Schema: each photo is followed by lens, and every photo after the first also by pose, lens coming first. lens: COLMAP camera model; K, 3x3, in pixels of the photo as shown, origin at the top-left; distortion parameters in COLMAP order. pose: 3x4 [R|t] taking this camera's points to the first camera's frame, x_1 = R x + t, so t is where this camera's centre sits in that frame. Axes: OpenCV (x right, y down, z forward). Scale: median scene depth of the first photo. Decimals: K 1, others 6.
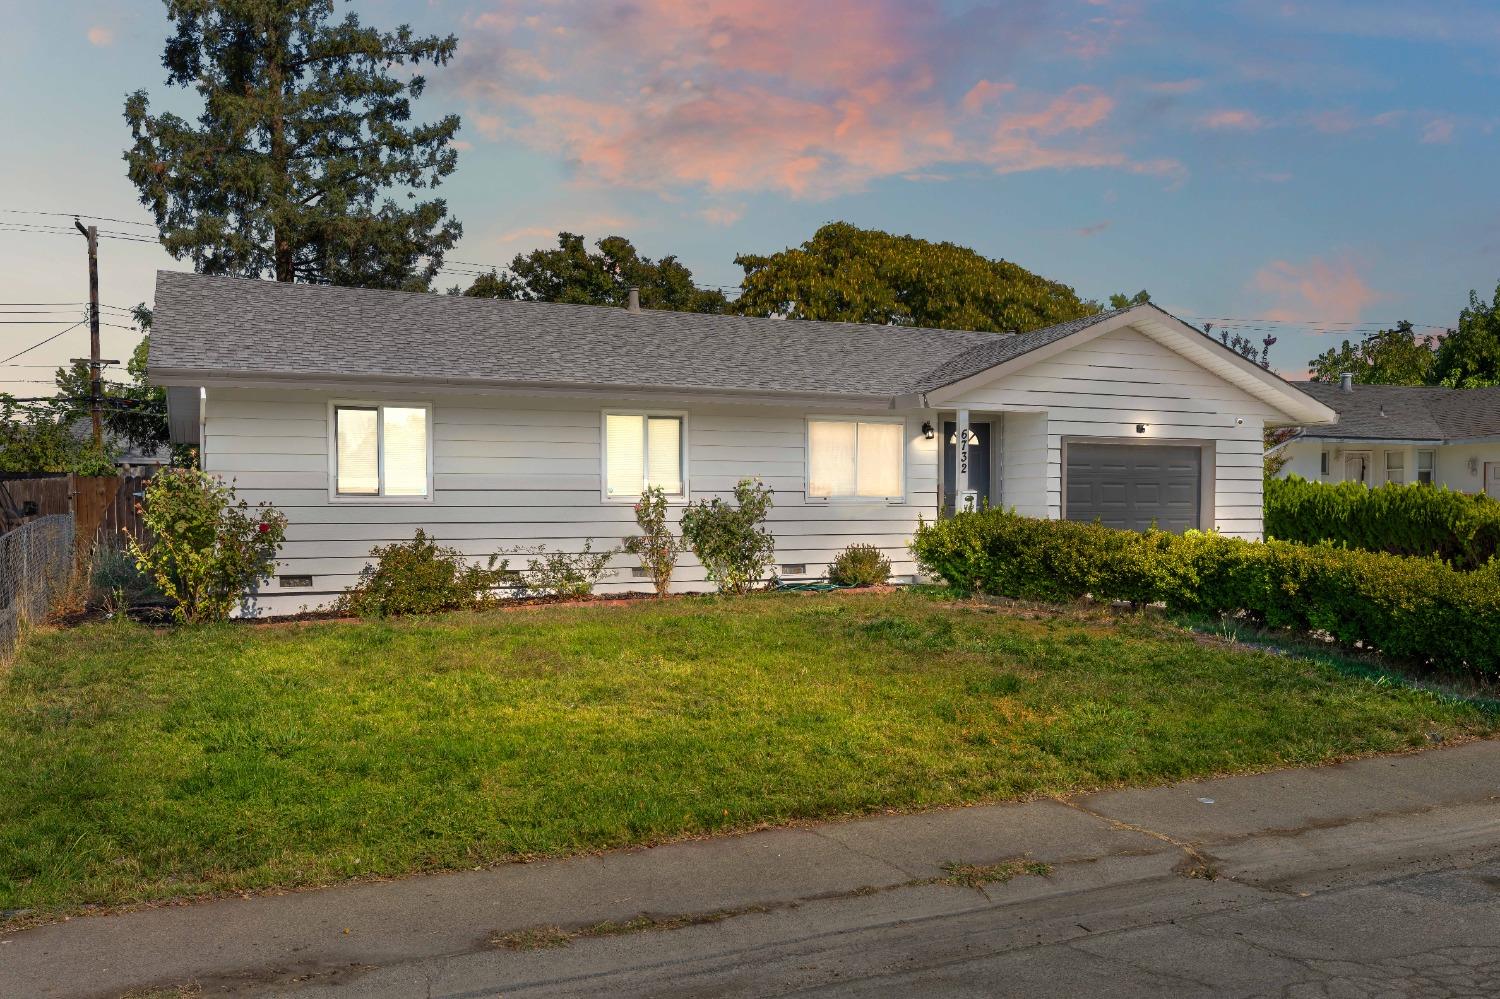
lens RADIAL K [[1025.6, 0, 694.8], [0, 1025.6, 457.9], [0, 0, 1]] dist [-0.001142, -0.002084]
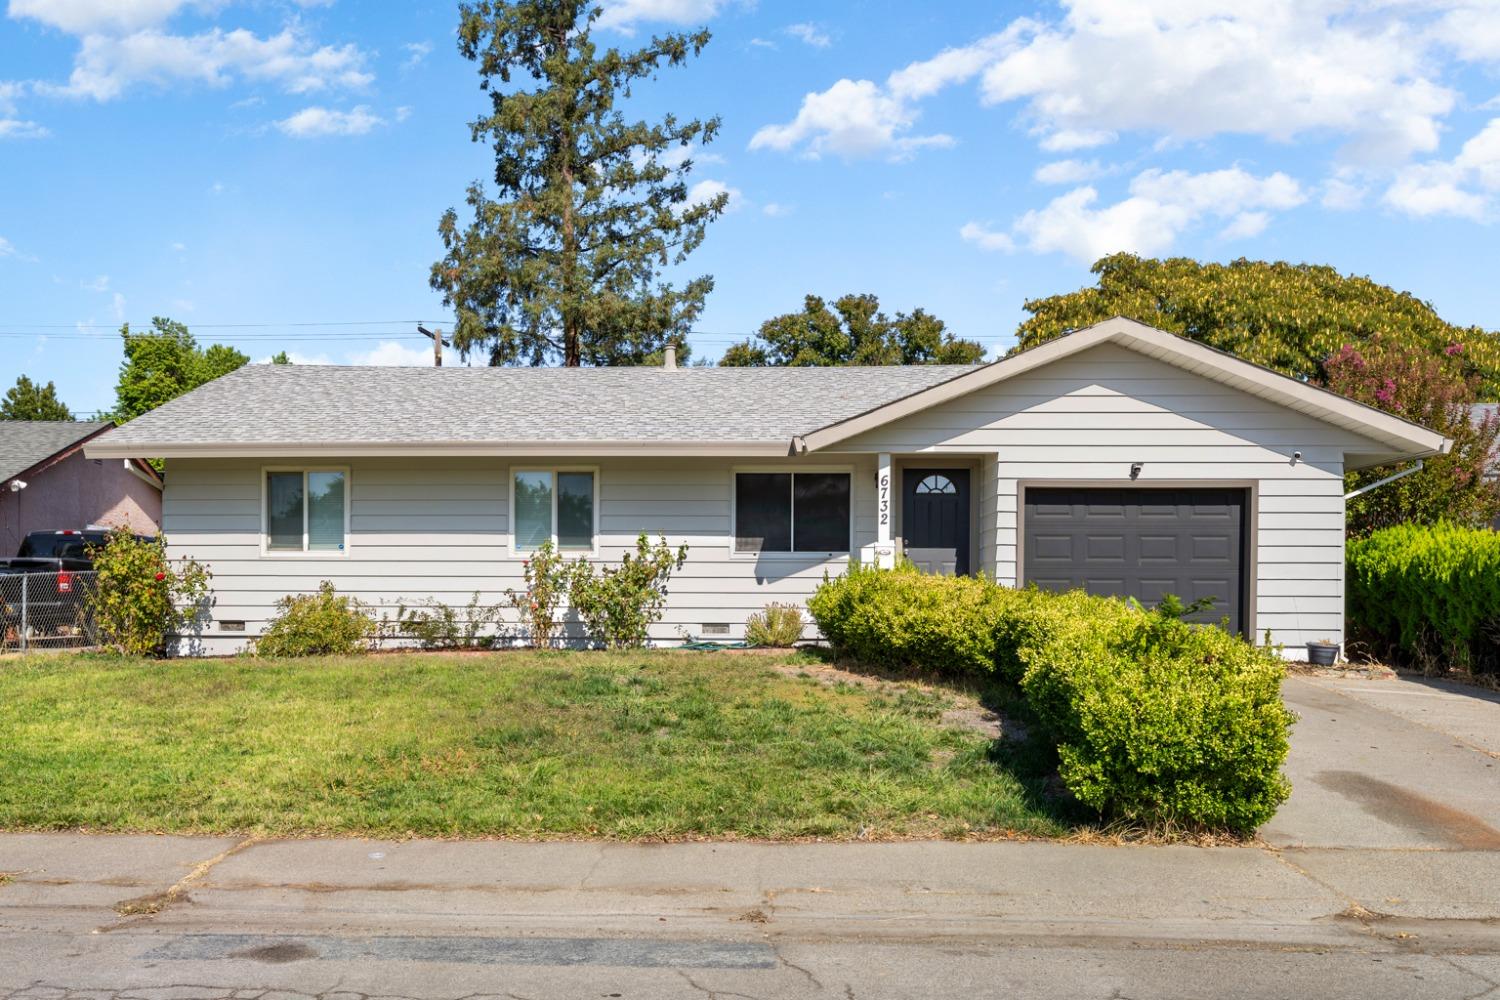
lens RADIAL K [[1058.7, 0, 745.4], [0, 1058.7, 507.0], [0, 0, 1]] dist [0.002241, 0.001037]
pose [[0.925389, -0.021902, -0.378386, 0.430885], [0.013285, 0.999590, -0.025369, 0.018647], [0.378786, 0.018449, 0.925300, 0.088389]]
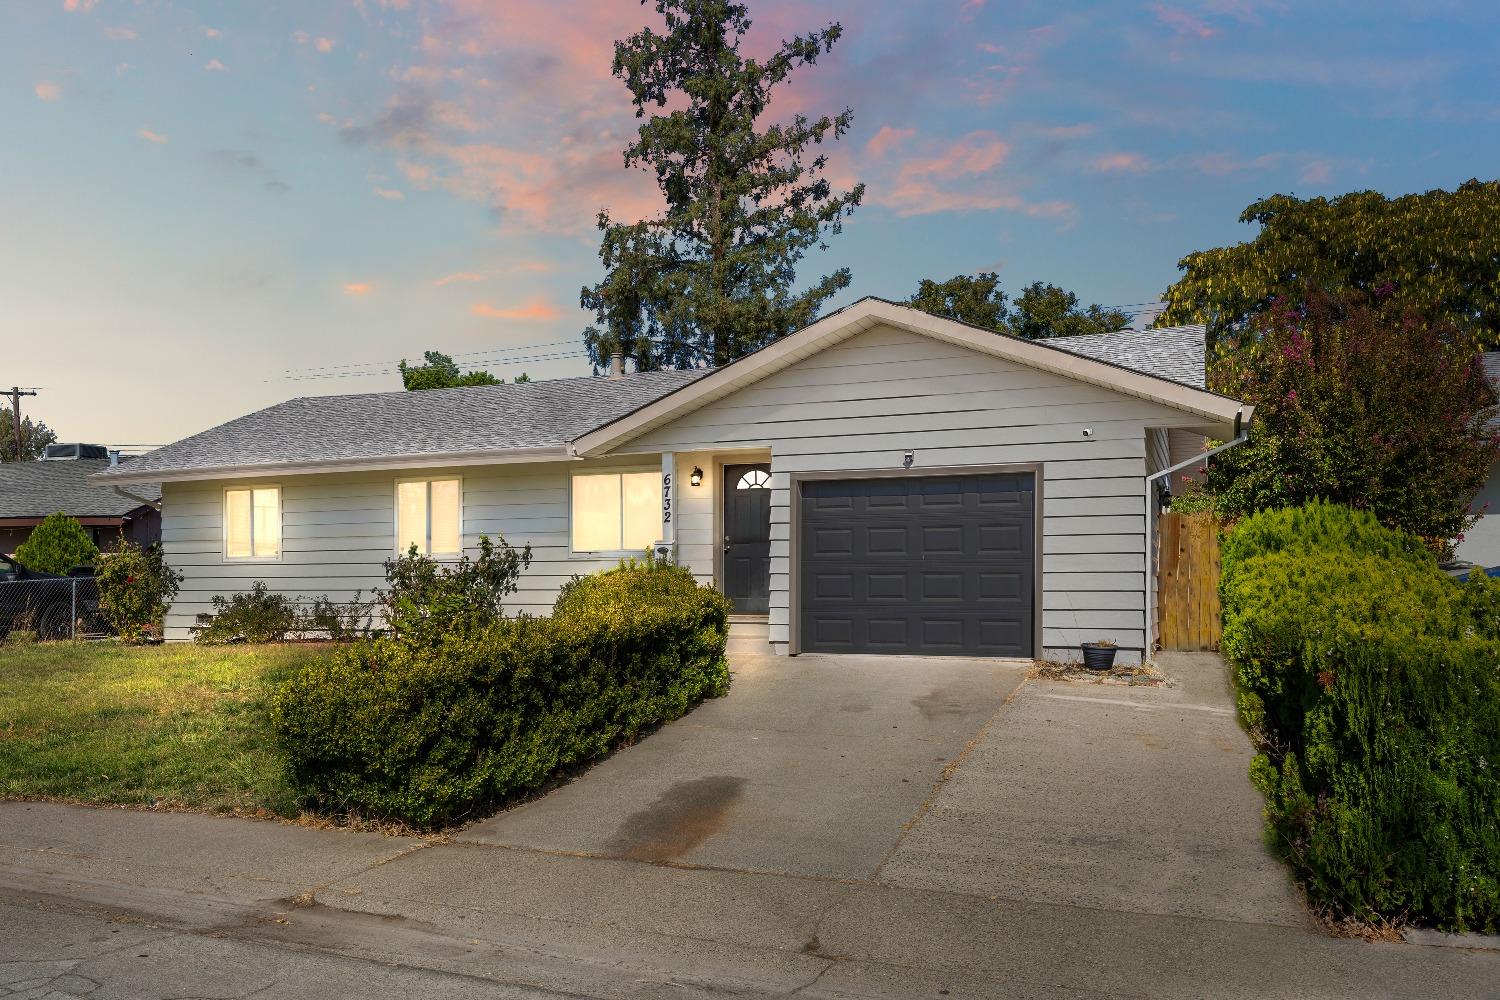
lens RADIAL K [[1058.7, 0, 740.6], [0, 1058.7, 501.1], [0, 0, 1]] dist [0.002241, 0.001037]
pose [[0.746086, -0.049098, -0.664037, 0.837882], [0.037293, 0.998794, -0.031948, 0.025292], [0.664804, -0.000928, 0.747017, 0.311700]]
